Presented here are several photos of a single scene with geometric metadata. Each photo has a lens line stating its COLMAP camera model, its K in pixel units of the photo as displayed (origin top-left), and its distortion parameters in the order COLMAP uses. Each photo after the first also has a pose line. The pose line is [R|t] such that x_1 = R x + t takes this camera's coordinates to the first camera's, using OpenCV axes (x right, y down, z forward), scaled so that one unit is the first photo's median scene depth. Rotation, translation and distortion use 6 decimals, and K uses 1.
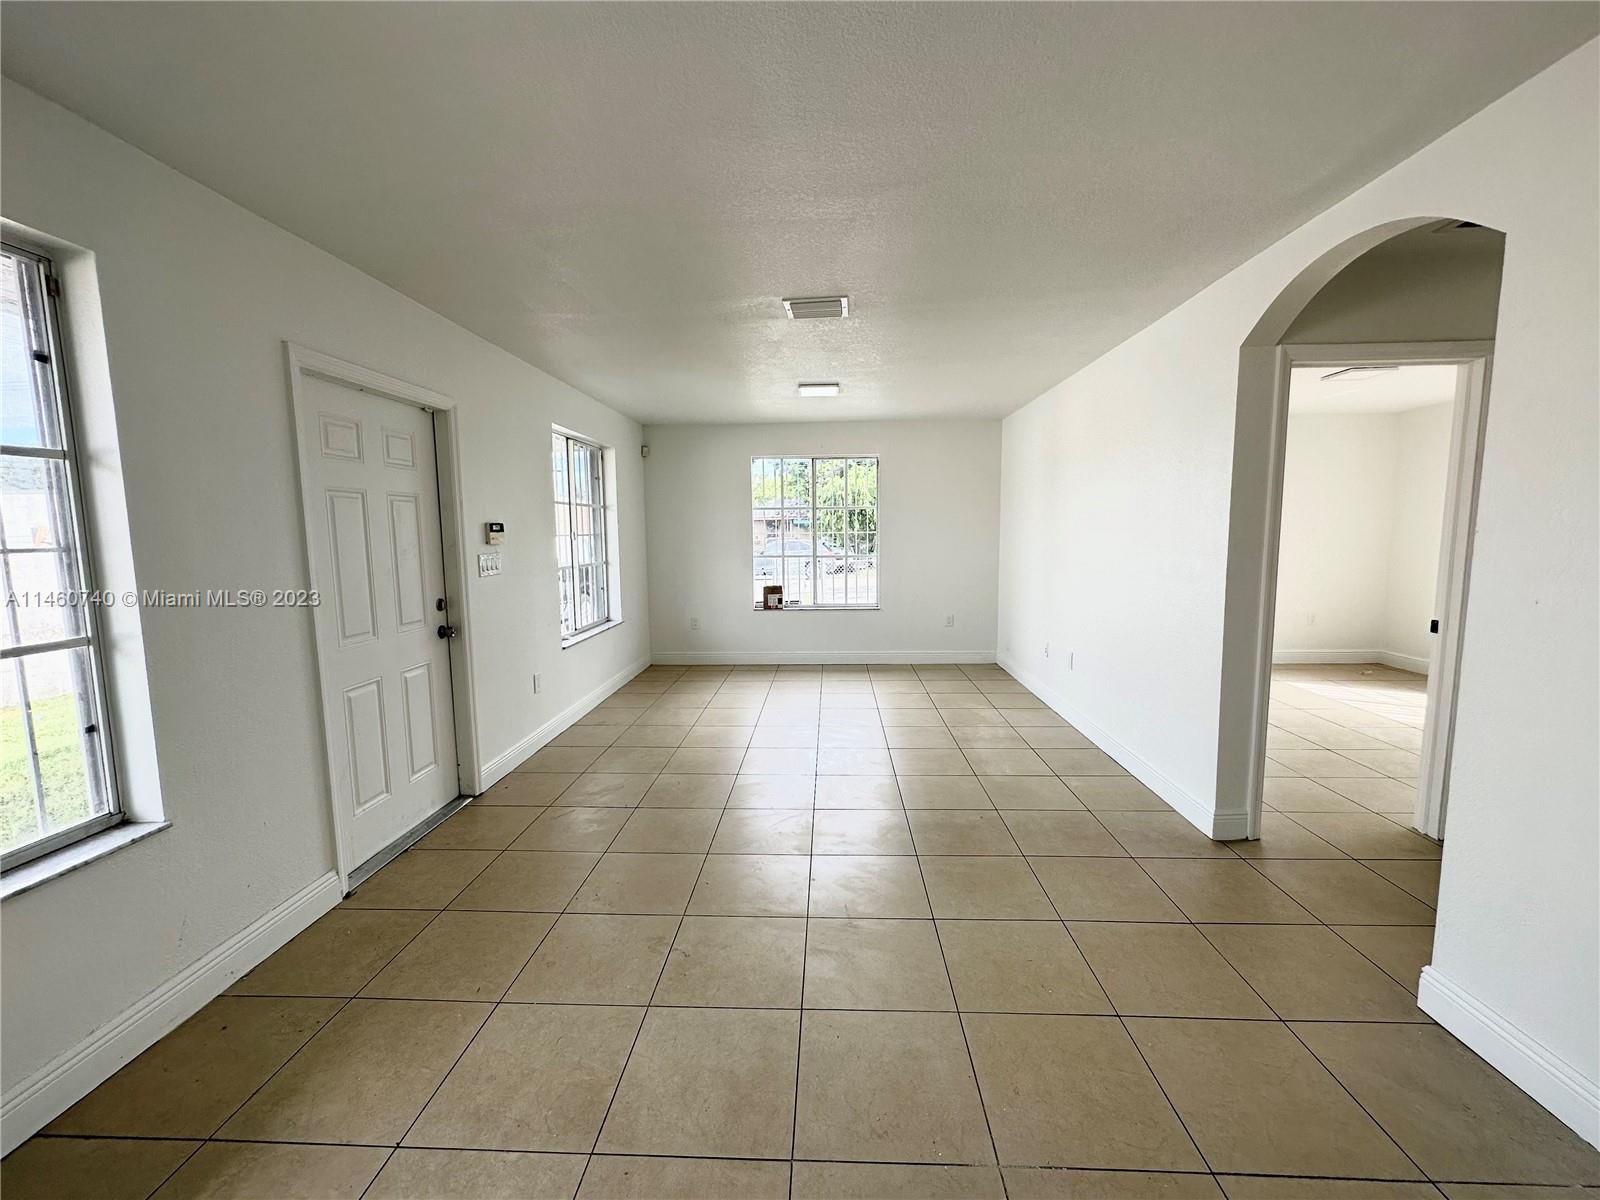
lens RADIAL K [[638.7, 0, 801.2], [0, 638.7, 597.1], [0, 0, 1]] dist [-0.003230, -0.000412]
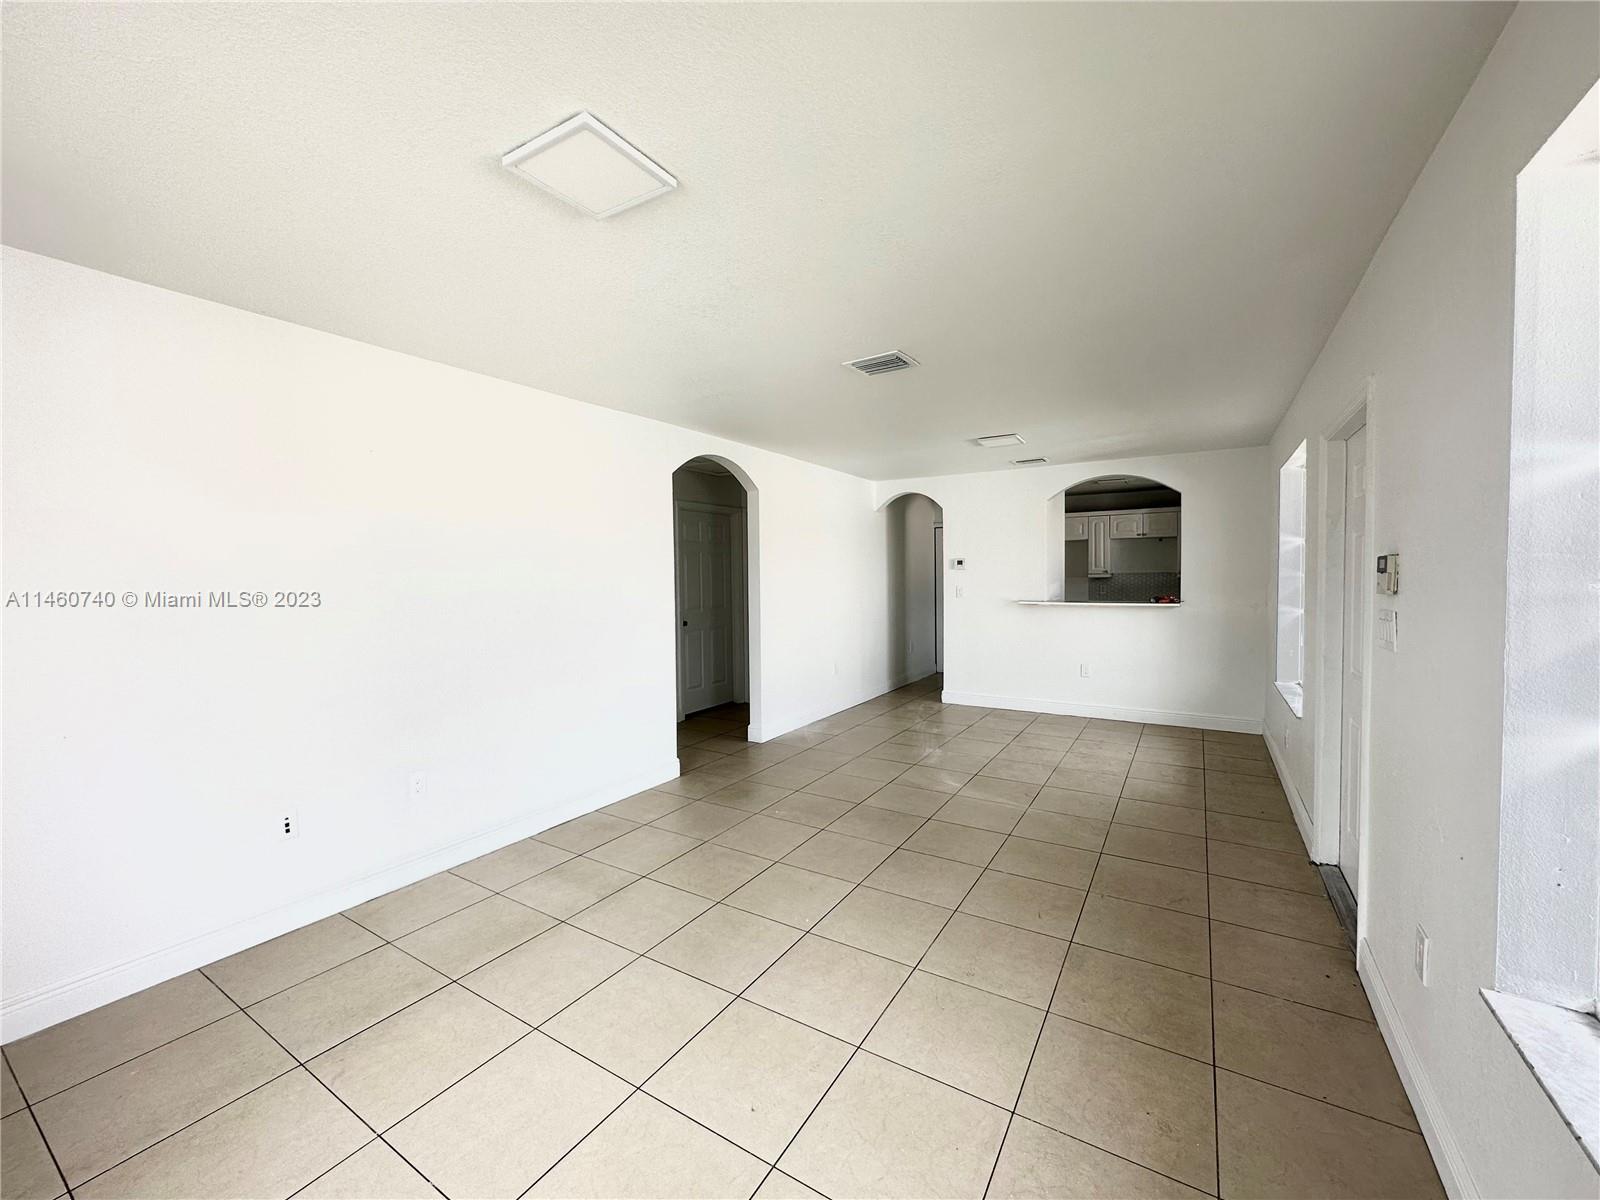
lens RADIAL K [[638.7, 0, 799.9], [0, 638.7, 596.9], [0, 0, 1]] dist [-0.003230, -0.000412]
pose [[-0.873782, 0.004398, 0.486298, -0.239105], [0.073443, 0.989684, 0.123012, -0.143193], [-0.480740, 0.143201, -0.865091, 1.330247]]
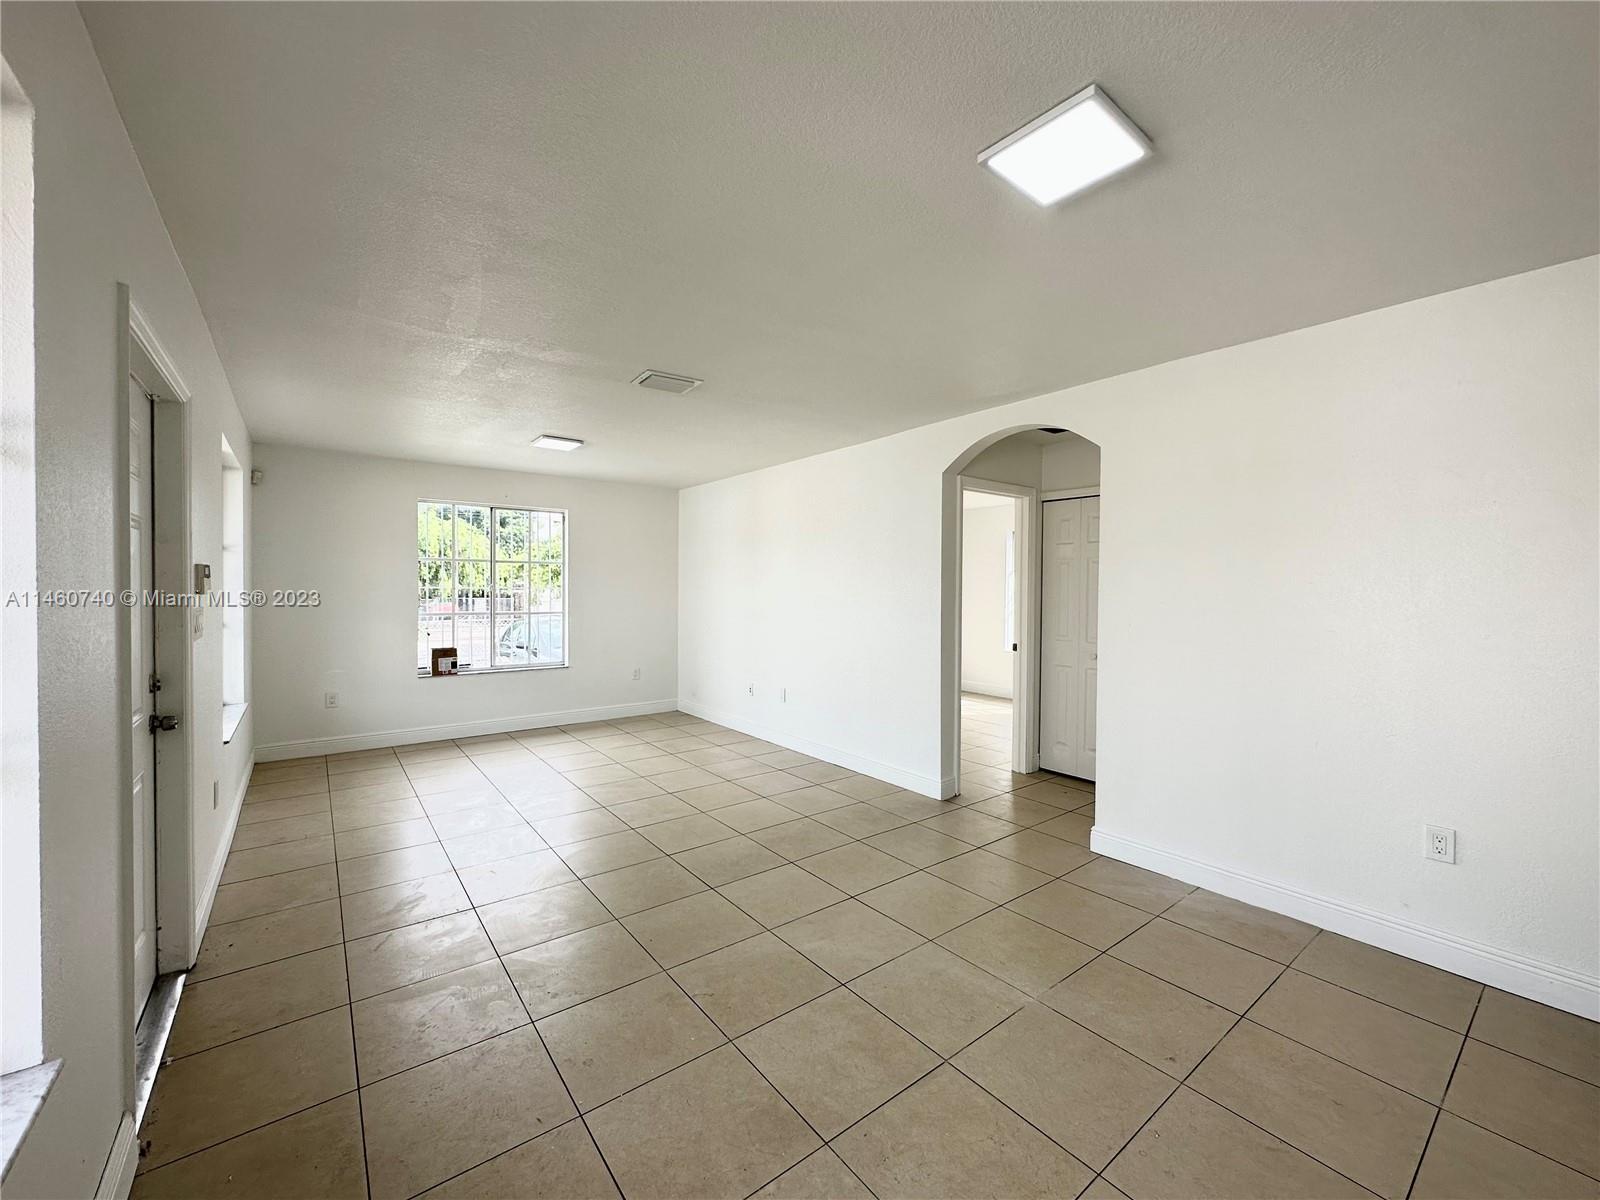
lens RADIAL K [[638.7, 0, 800.0], [0, 638.7, 596.2], [0, 0, 1]] dist [-0.003230, -0.000412]
pose [[0.764223, 0.007540, 0.644908, -0.336023], [0.053500, 0.995744, -0.075040, 0.004712], [-0.642729, 0.091850, 0.760567, 0.033421]]
